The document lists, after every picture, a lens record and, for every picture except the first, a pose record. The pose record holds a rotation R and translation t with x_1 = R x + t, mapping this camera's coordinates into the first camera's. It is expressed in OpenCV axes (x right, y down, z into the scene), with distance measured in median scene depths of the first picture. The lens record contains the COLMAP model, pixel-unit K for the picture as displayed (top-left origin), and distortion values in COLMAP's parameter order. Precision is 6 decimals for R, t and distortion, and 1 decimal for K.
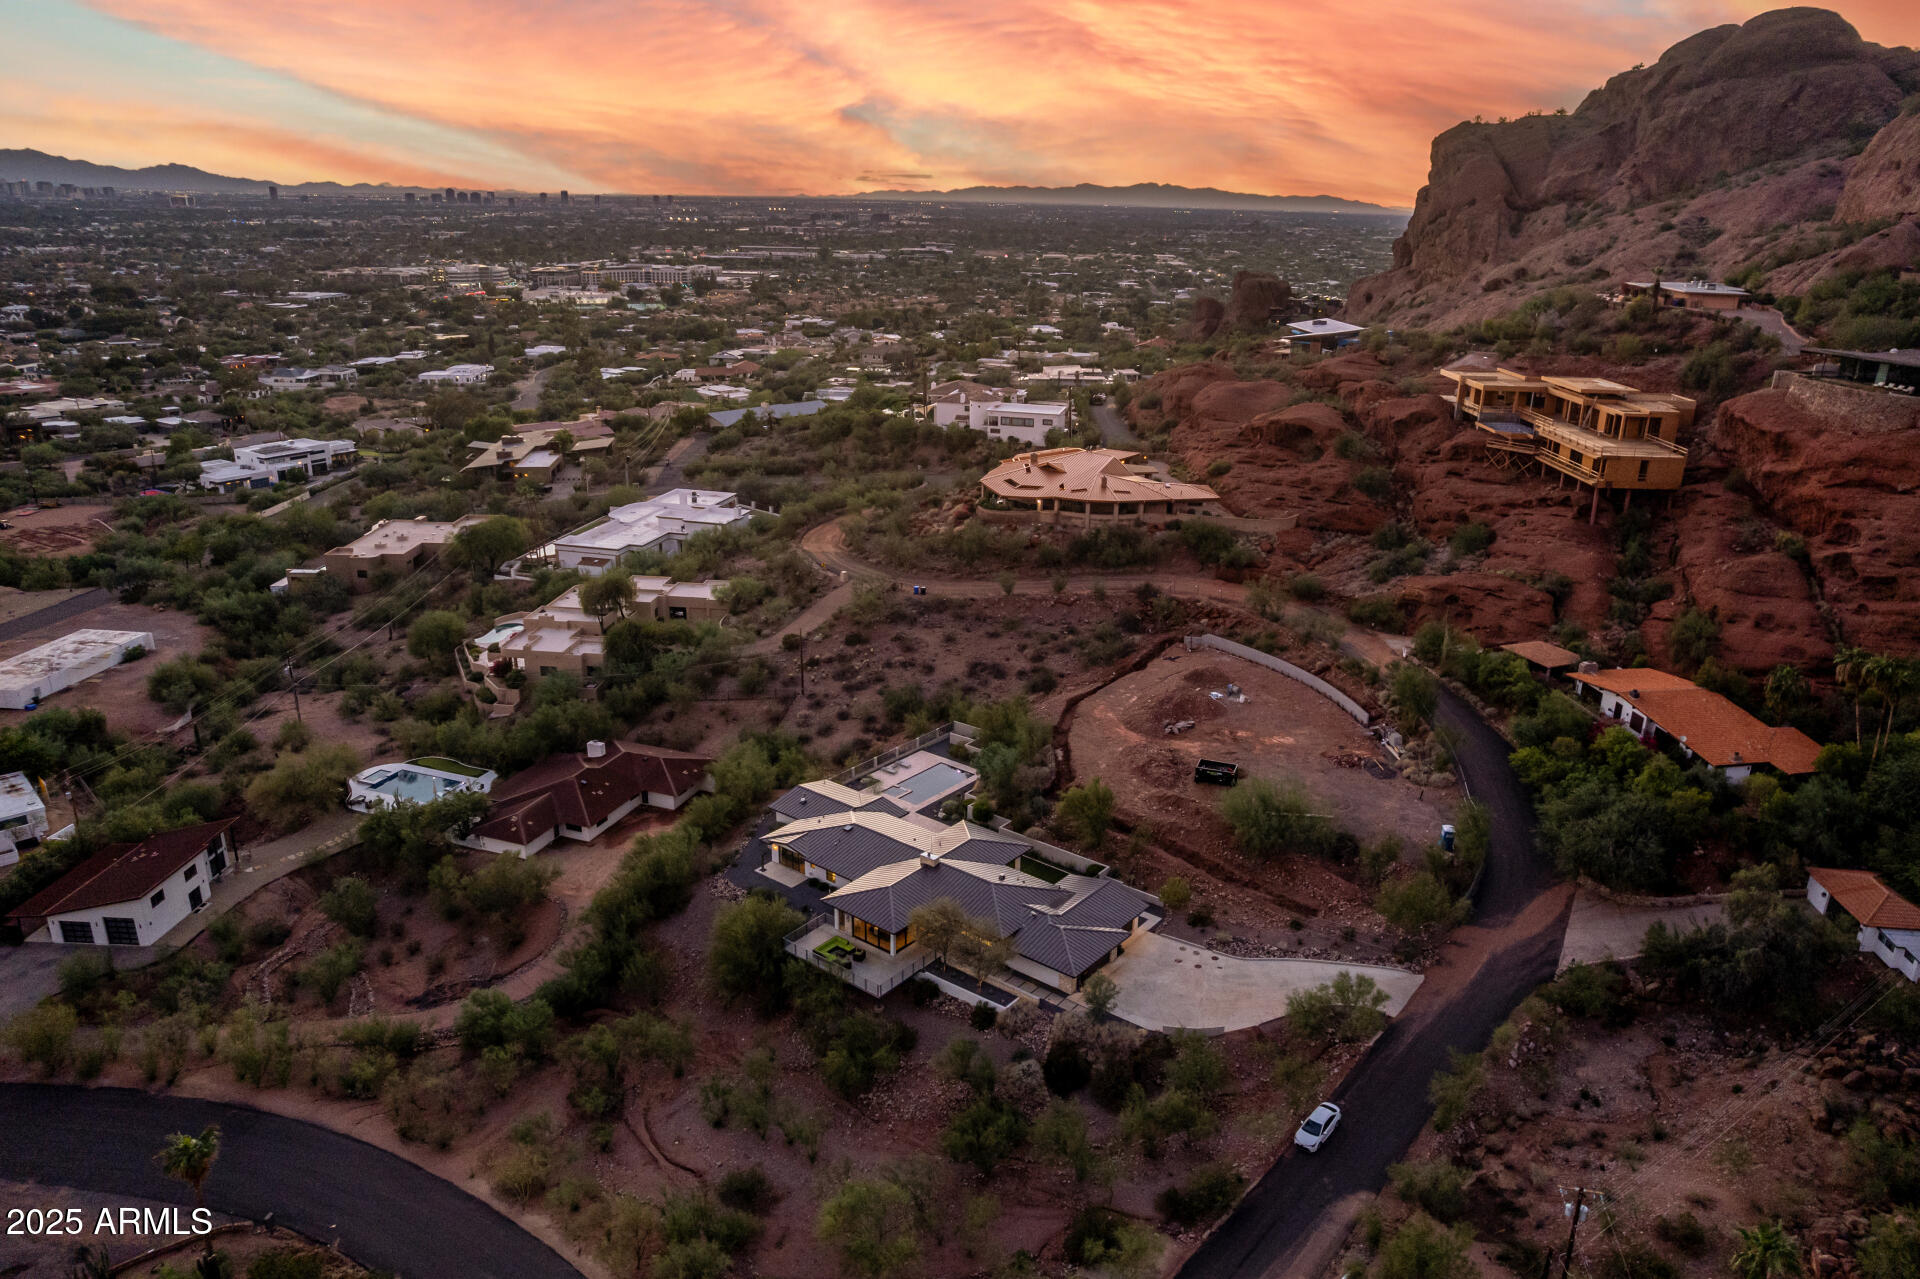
lens RADIAL K [[1310.8, 0, 960.0], [0, 1310.8, 639.5], [0, 0, 1]] dist [-0.021032, -0.001077]
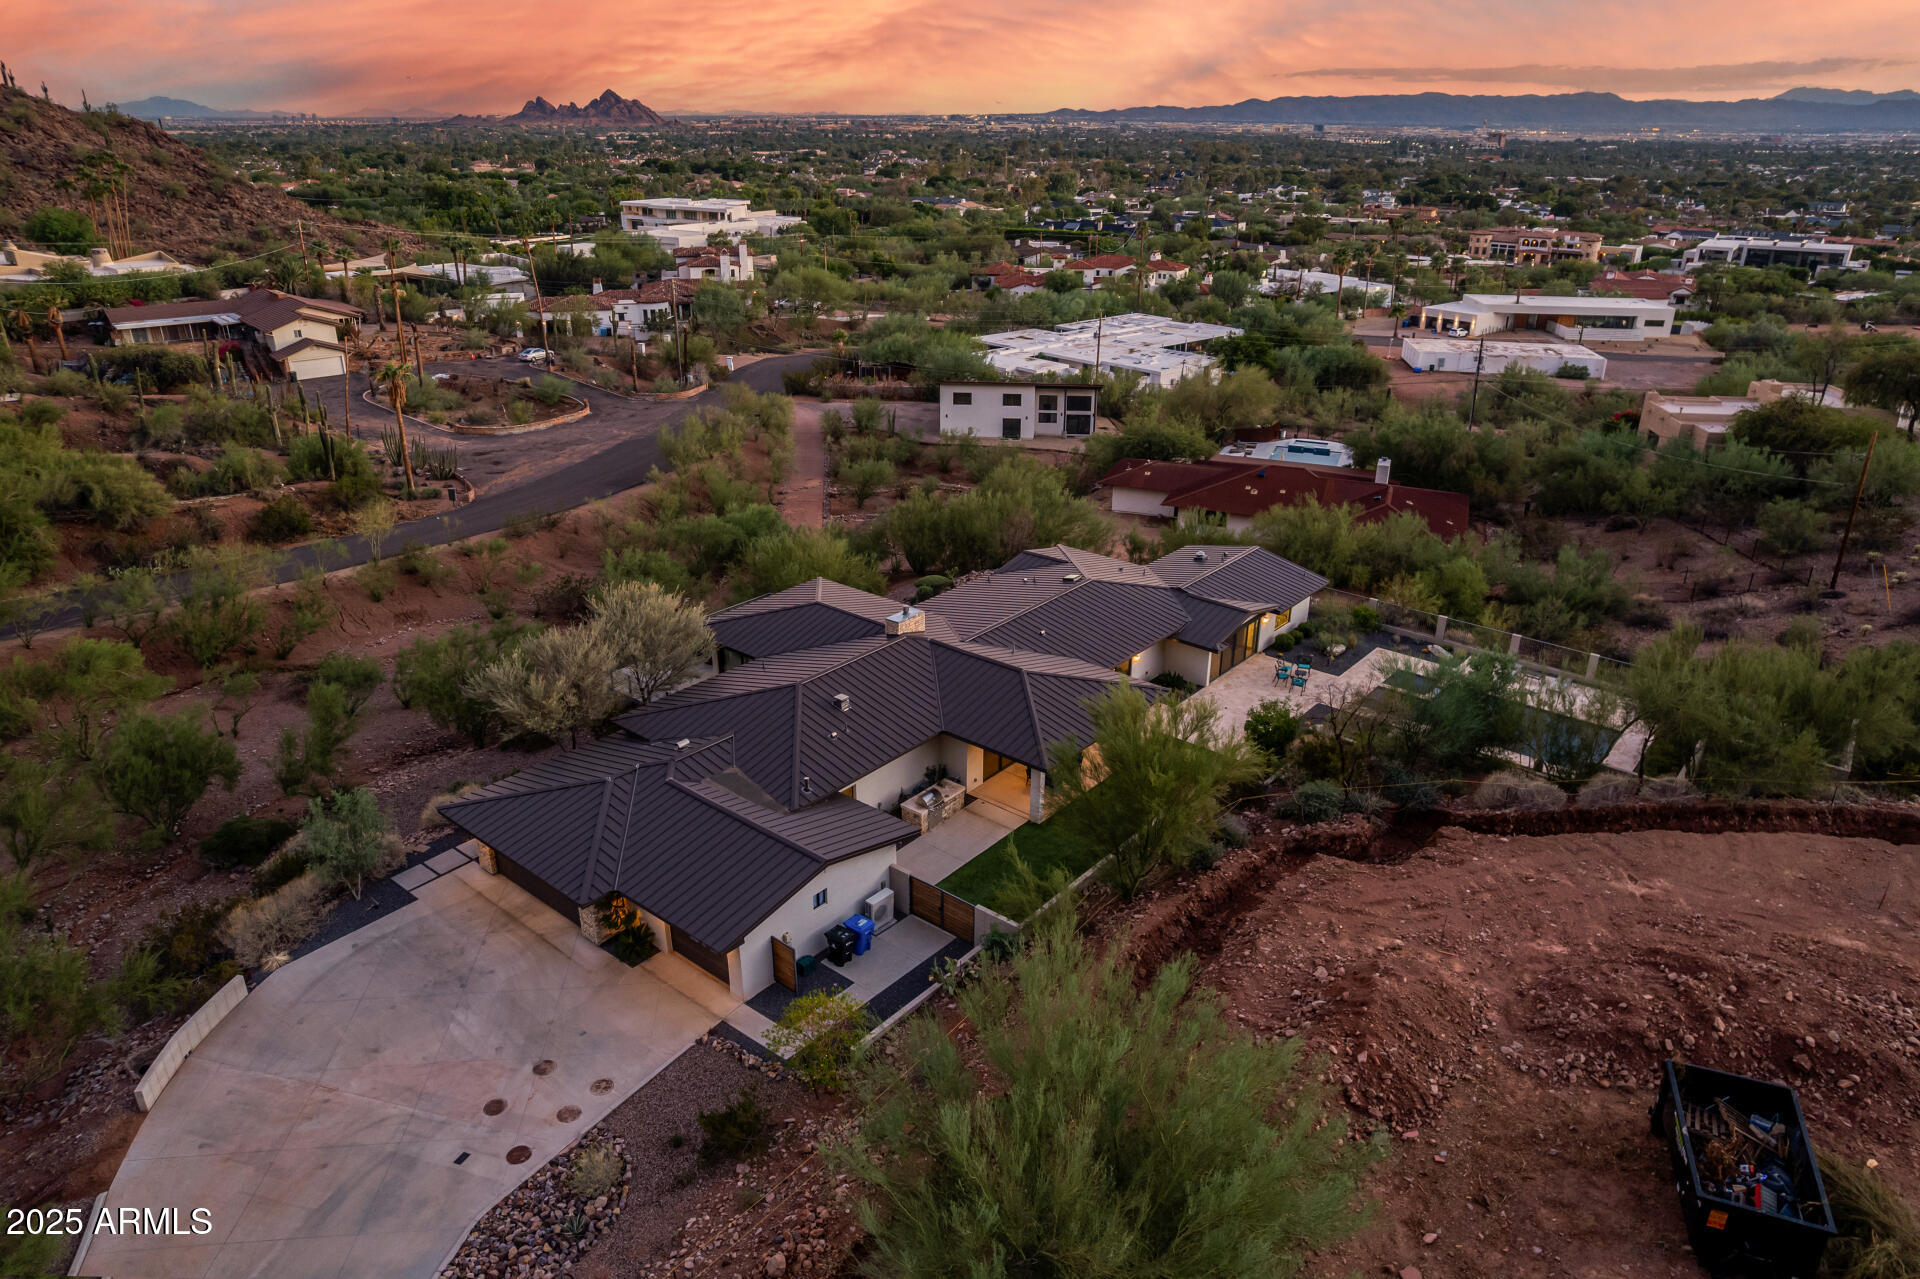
lens RADIAL K [[1251.9, 0, 964.7], [0, 1251.9, 634.2], [0, 0, 1]] dist [-0.077298, 0.067104]
pose [[-0.014984, 0.375248, -0.926803, 0.300638], [-0.330964, 0.872797, 0.358732, 0.003916], [0.943524, 0.312114, 0.111116, 0.754929]]
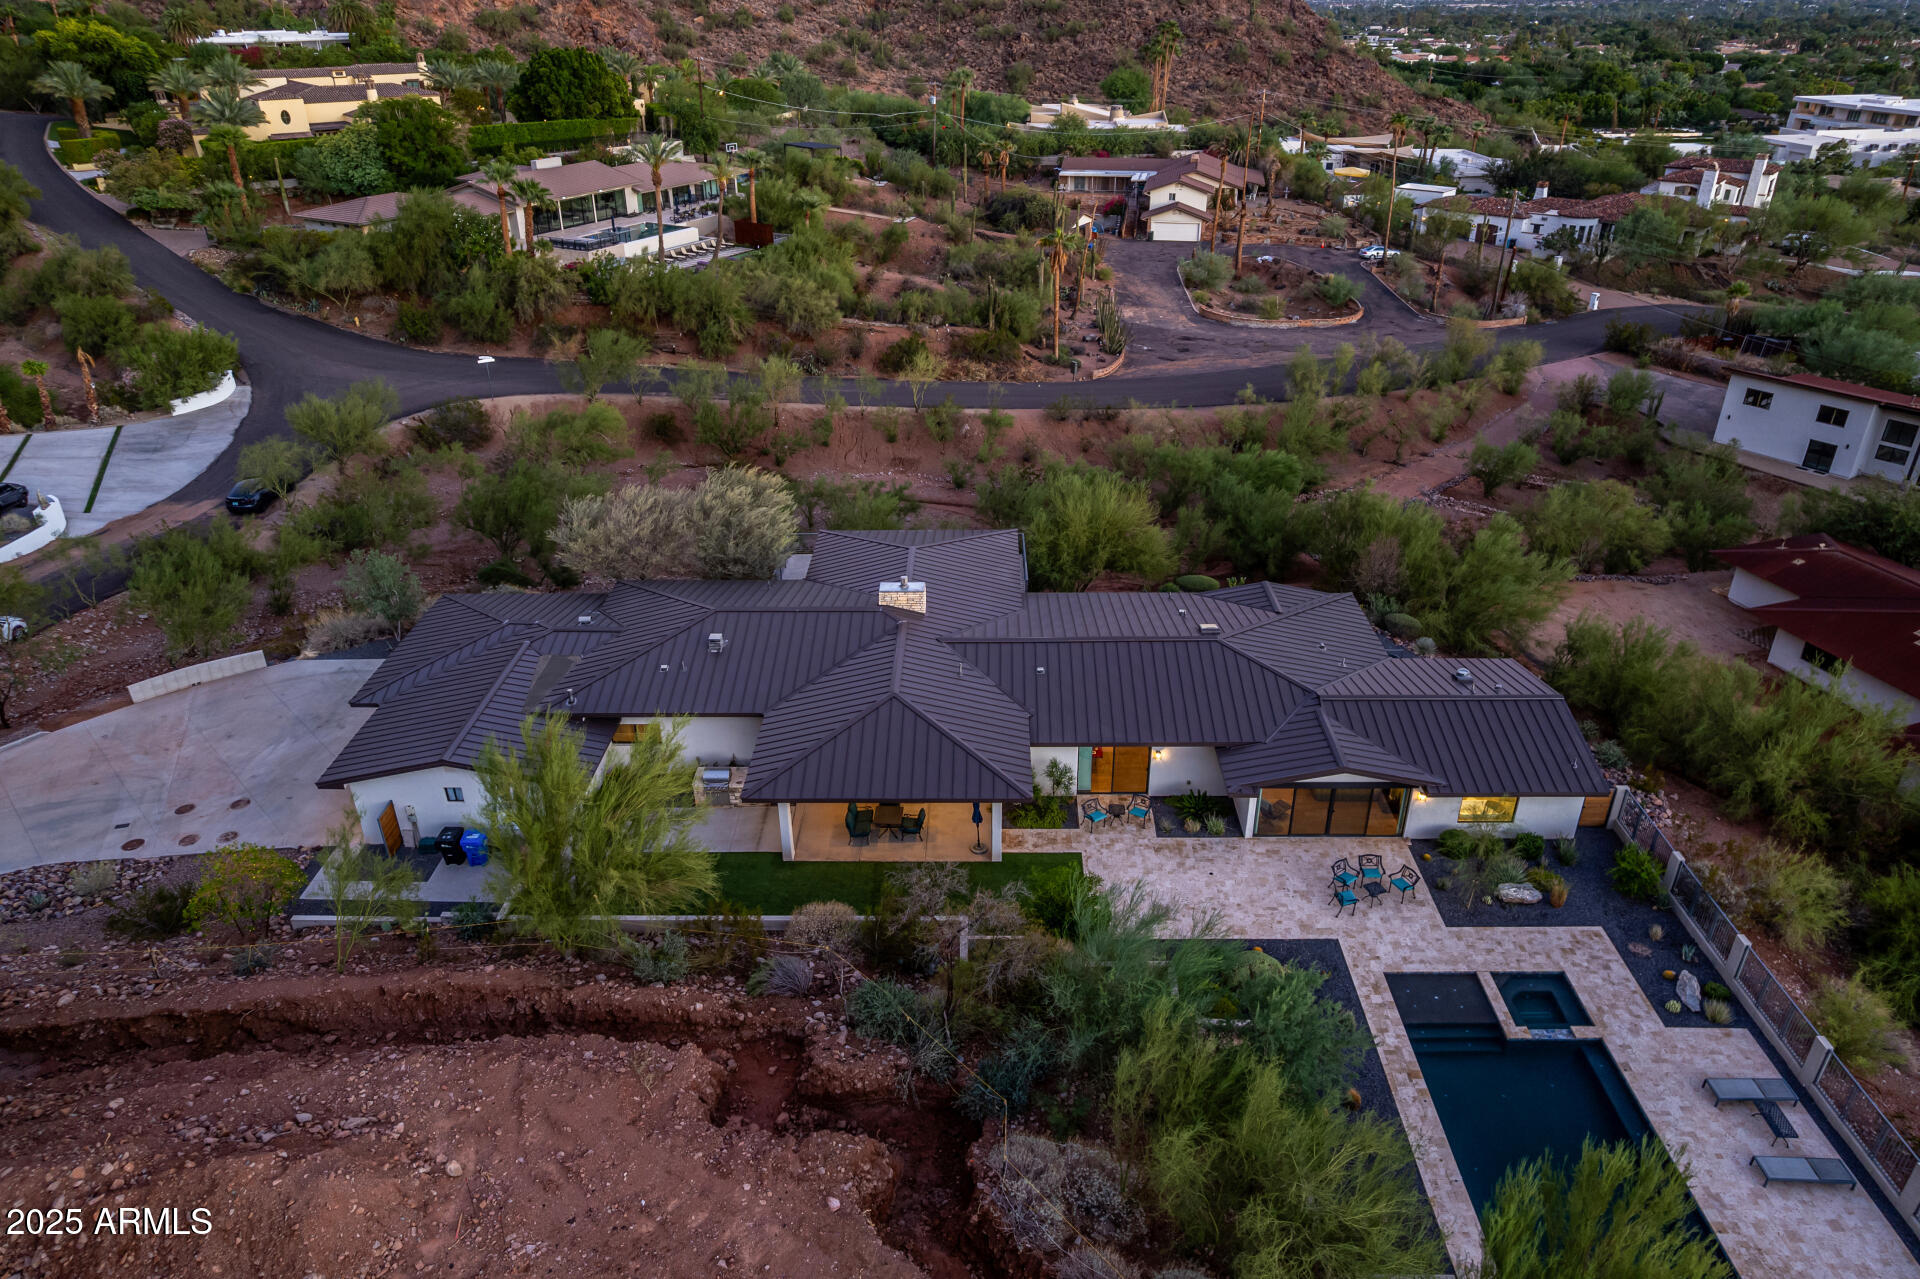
lens RADIAL K [[1251.9, 0, 964.7], [0, 1251.9, 634.2], [0, 0, 1]] dist [-0.077298, 0.067104]
pose [[-0.790853, 0.277269, -0.545594, 0.133054], [-0.202498, 0.722720, 0.660811, -0.060835], [0.577534, 0.633086, -0.515419, 0.942241]]
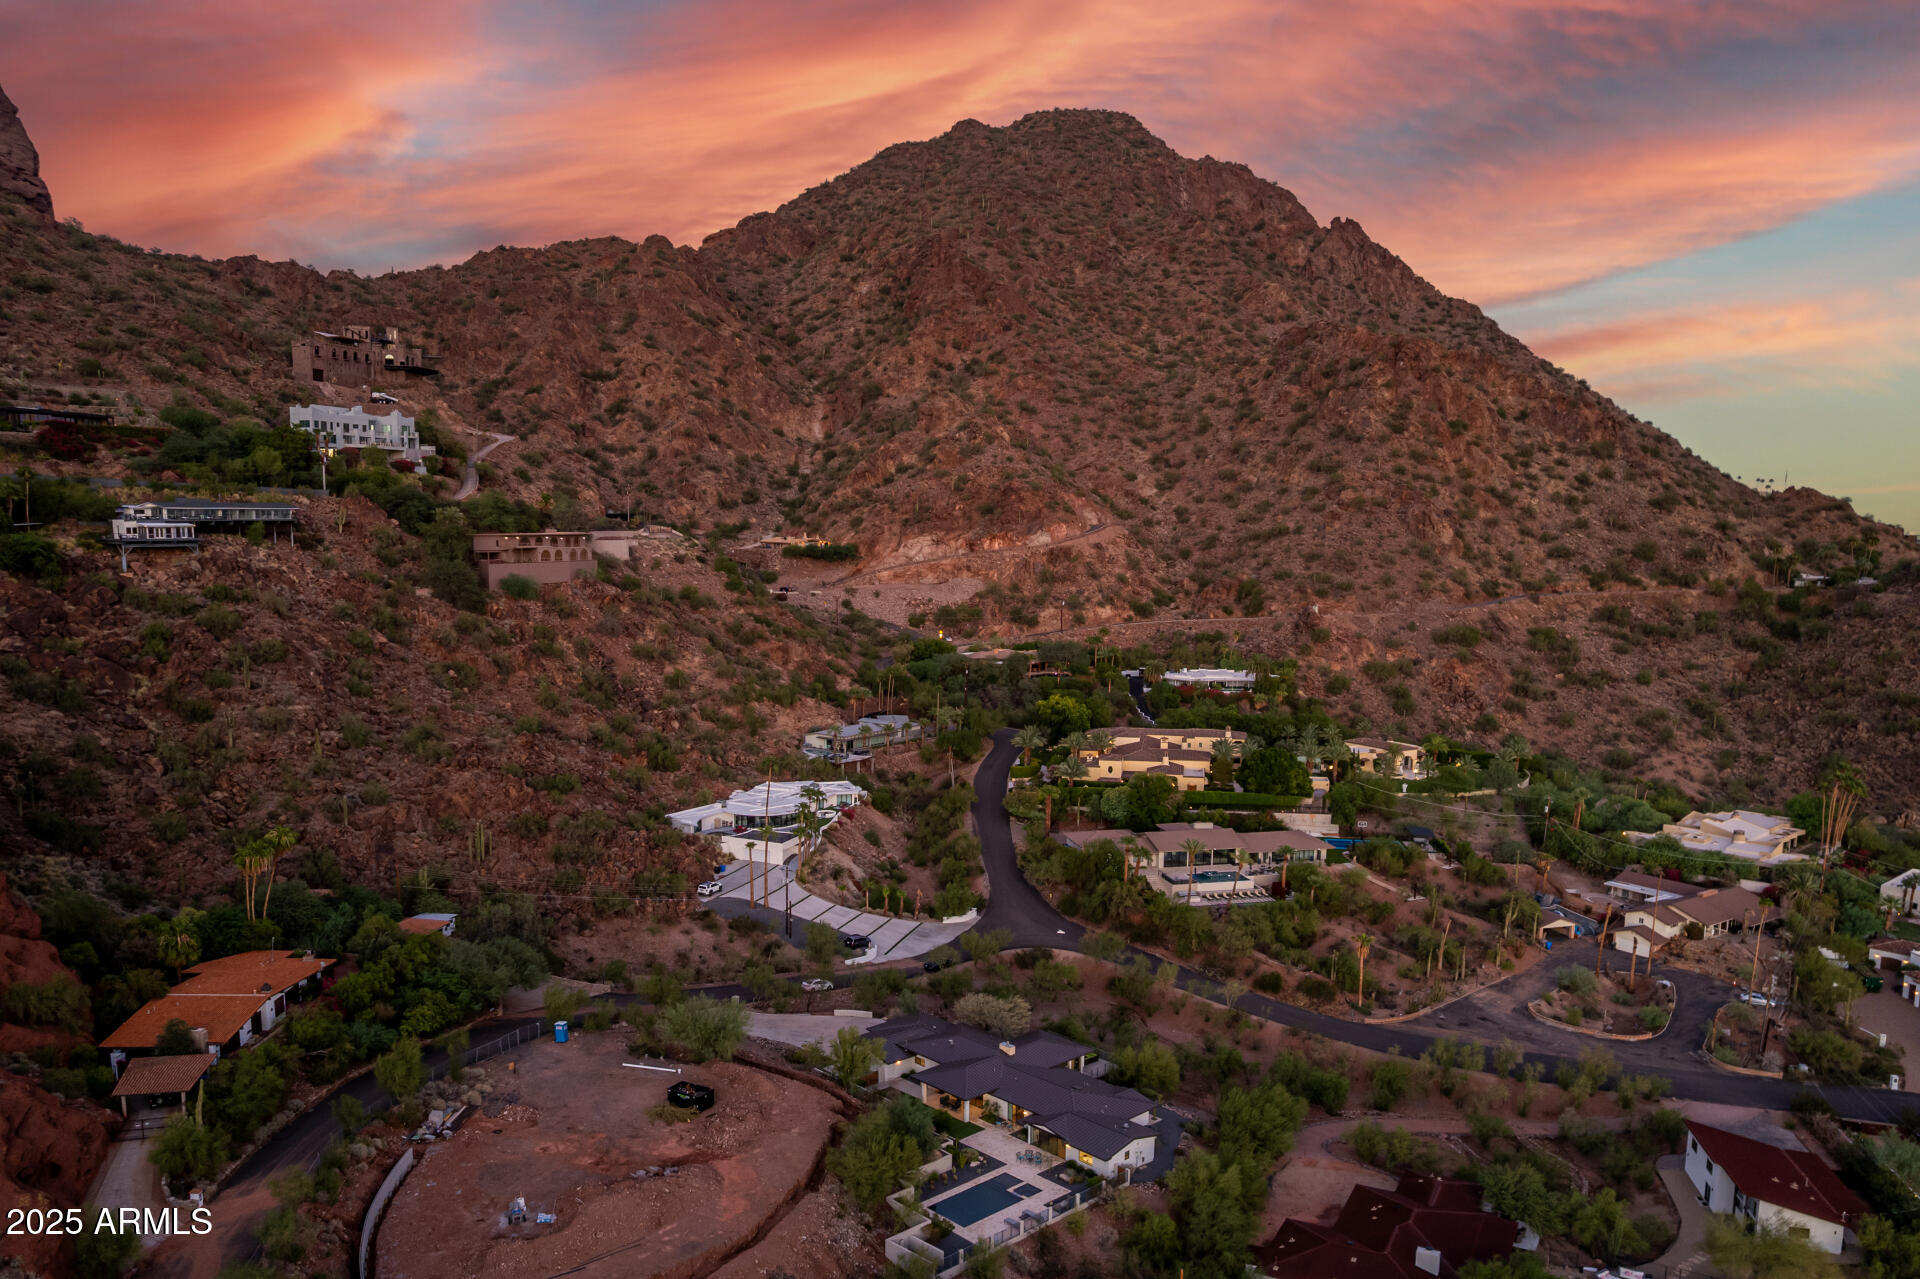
lens RADIAL K [[1391.1, 0, 985.3], [0, 1391.1, 711.4], [0, 0, 1]] dist [-0.037967, 0.000383]
pose [[-0.992802, -0.047804, 0.109812, -0.099515], [0.007208, 0.891378, 0.453203, -0.531054], [-0.119549, 0.450733, -0.884618, 1.543772]]
